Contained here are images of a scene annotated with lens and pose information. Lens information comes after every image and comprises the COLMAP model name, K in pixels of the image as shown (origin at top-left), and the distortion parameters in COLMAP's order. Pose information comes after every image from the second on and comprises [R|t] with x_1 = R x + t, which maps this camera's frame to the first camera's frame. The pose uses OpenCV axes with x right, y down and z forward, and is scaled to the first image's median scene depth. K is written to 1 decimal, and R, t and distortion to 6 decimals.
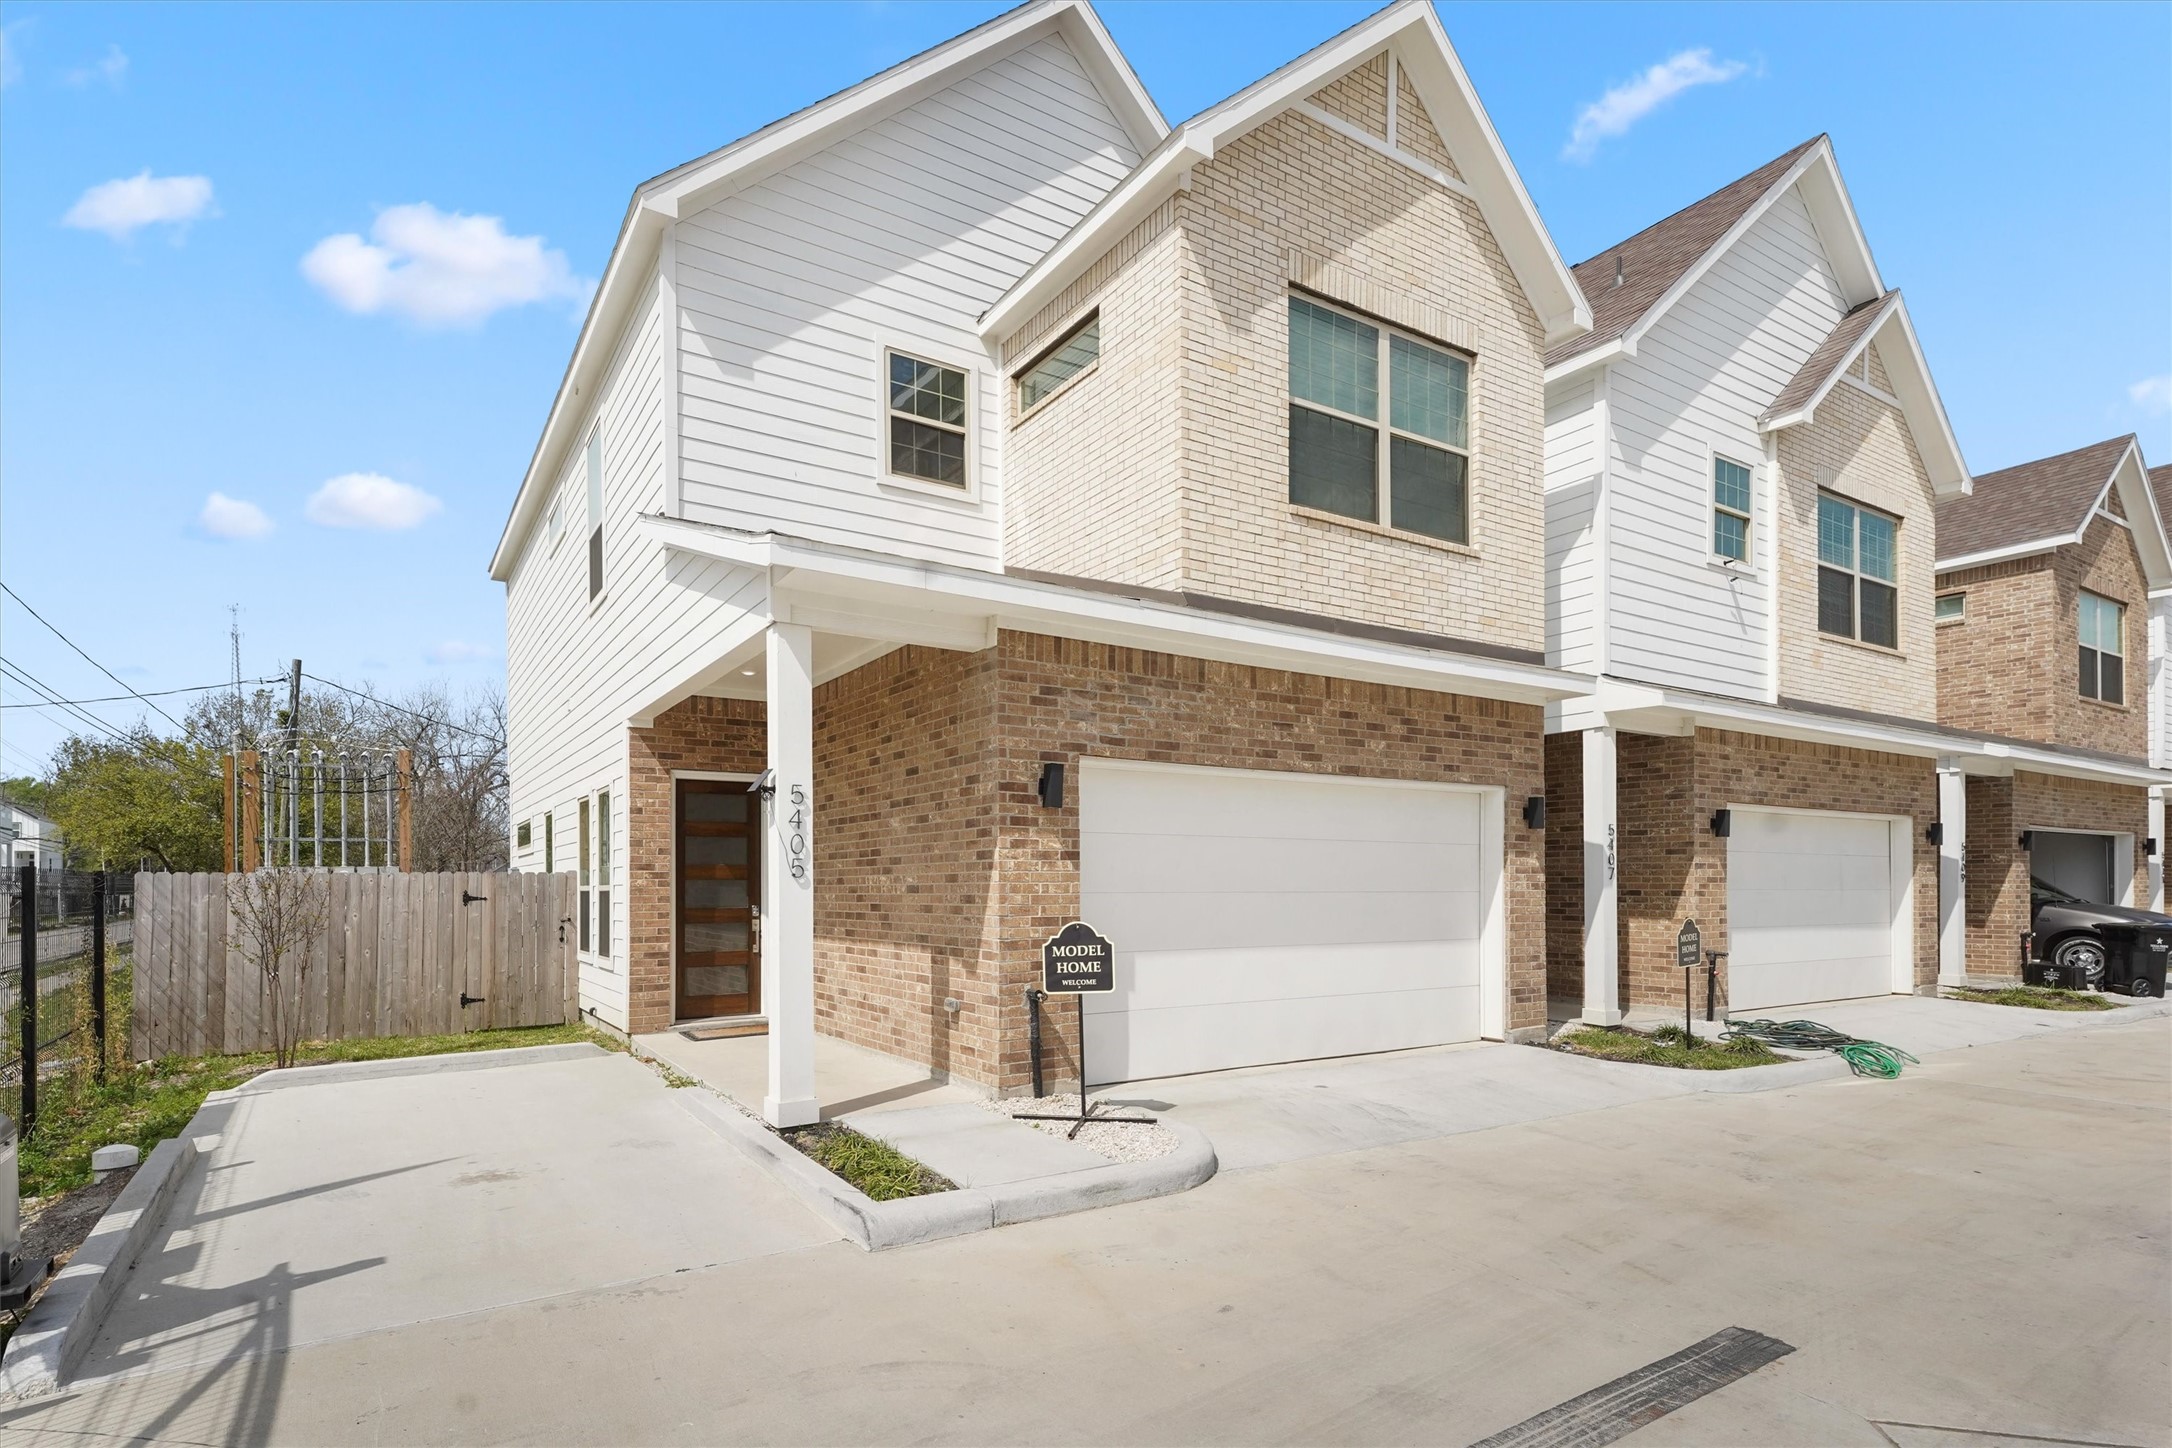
lens RADIAL K [[1076.2, 0, 1084.5], [0, 1076.2, 634.7], [0, 0, 1]] dist [0.027597, 0.000213]
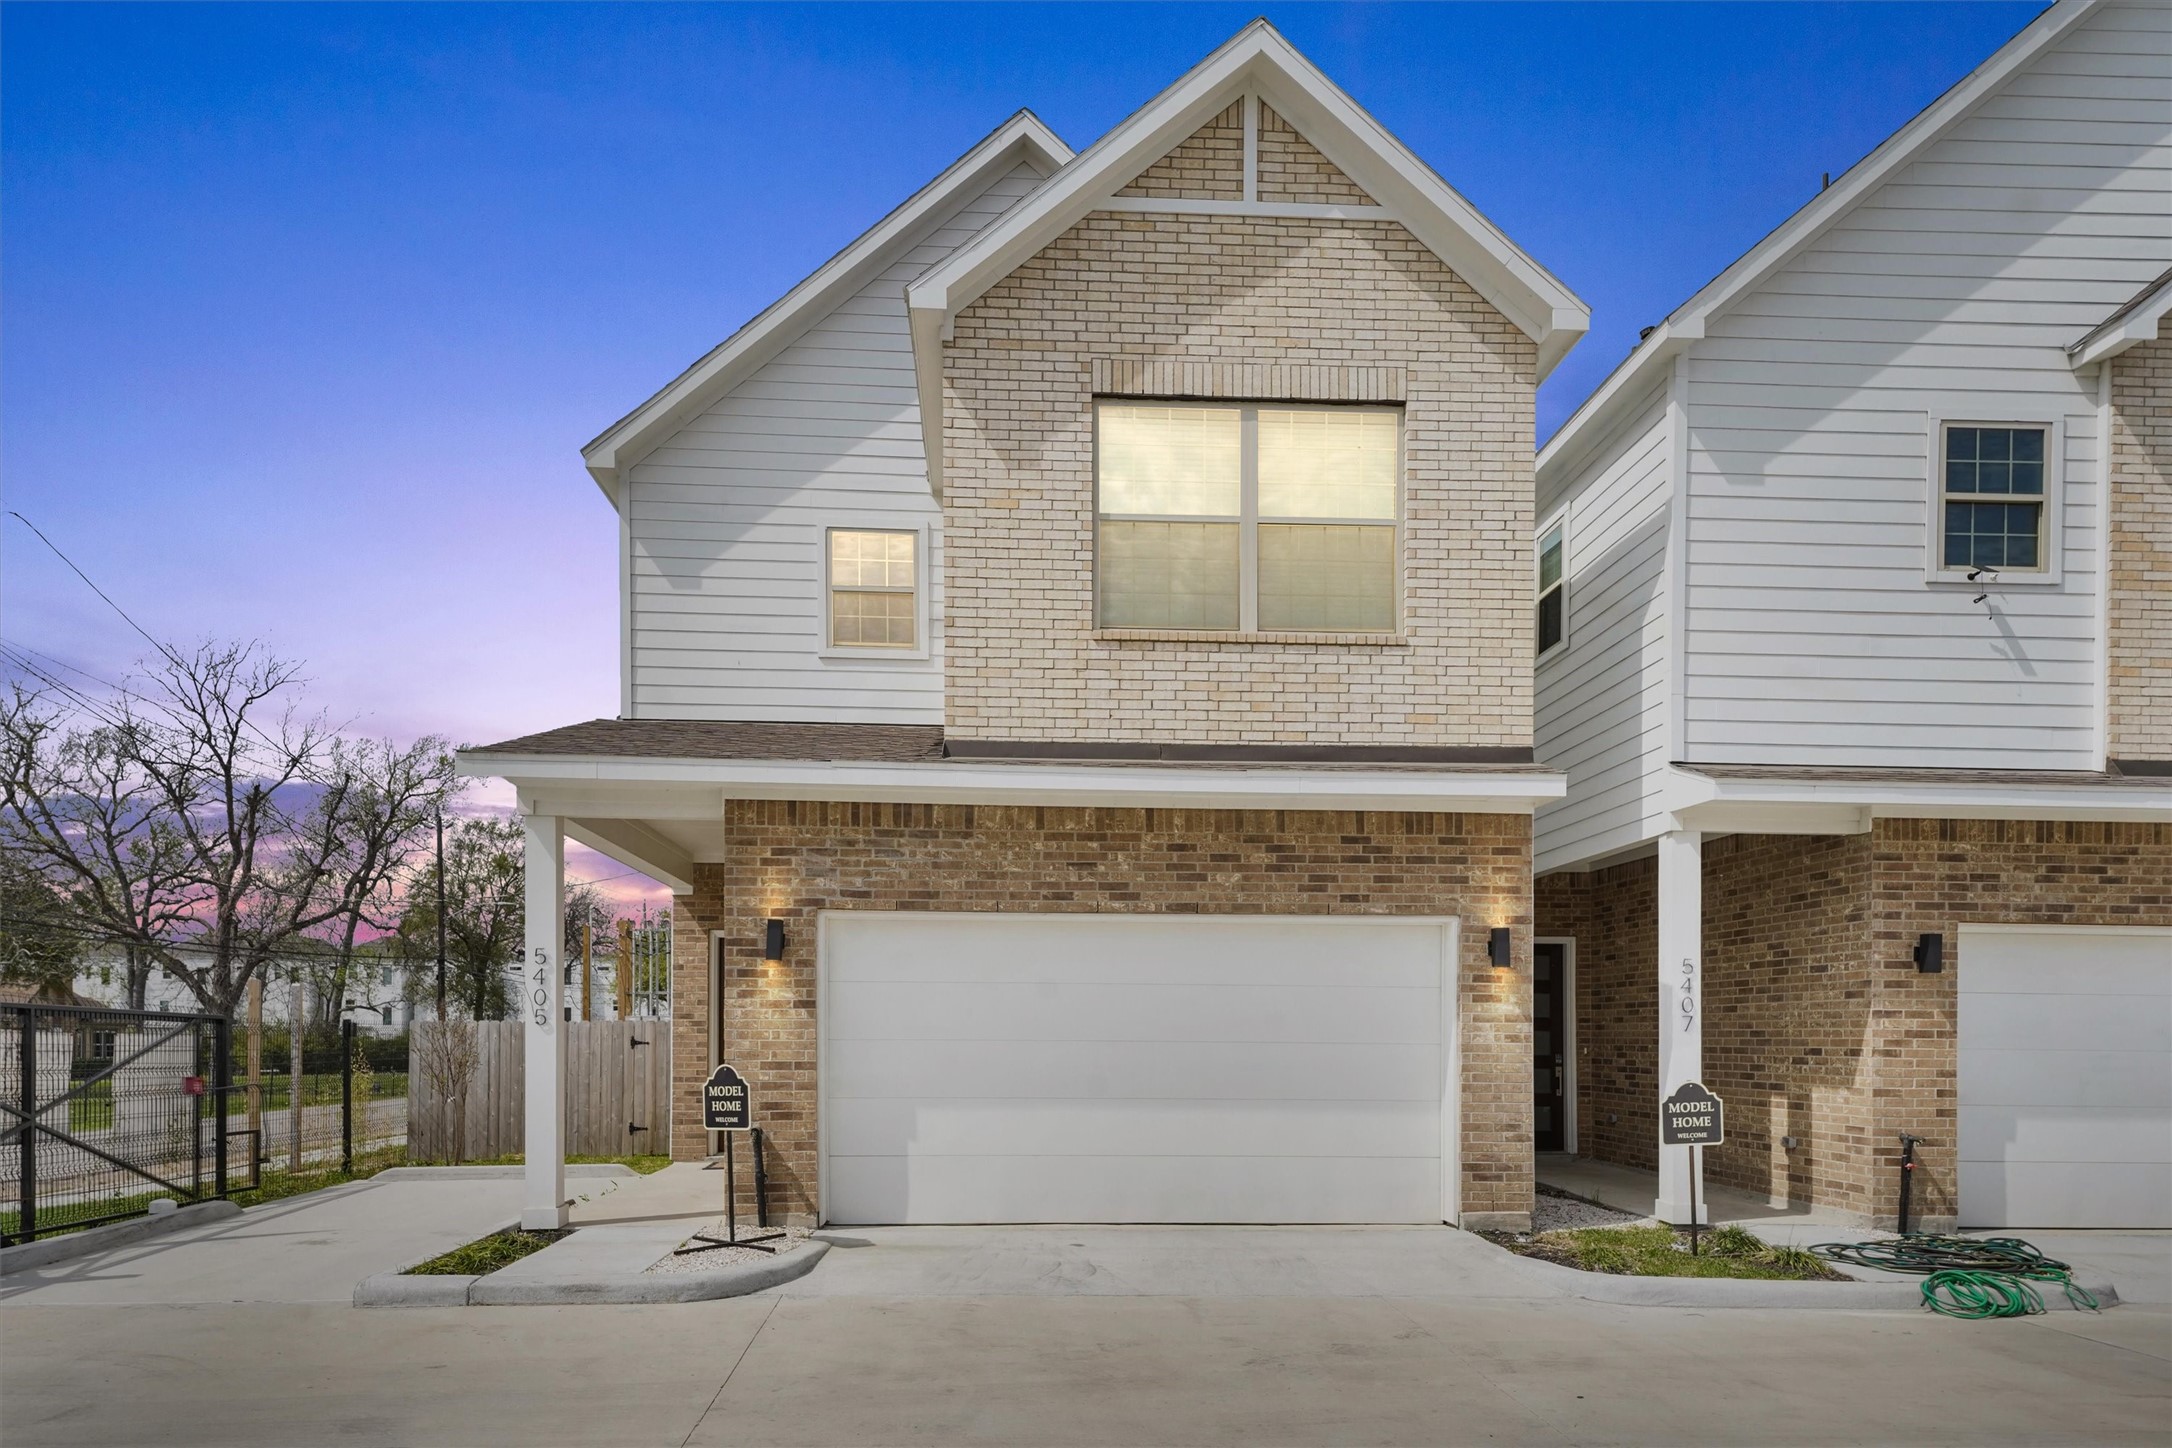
lens RADIAL K [[1242.2, 0, 1086.0], [0, 1242.2, 724.0], [0, 0, 1]] dist [0.035939, -0.002283]
pose [[0.877201, -0.110985, -0.467119, 0.661082], [0.101315, 0.993797, -0.045862, 0.010222], [0.469311, -0.007096, 0.883004, 0.029379]]
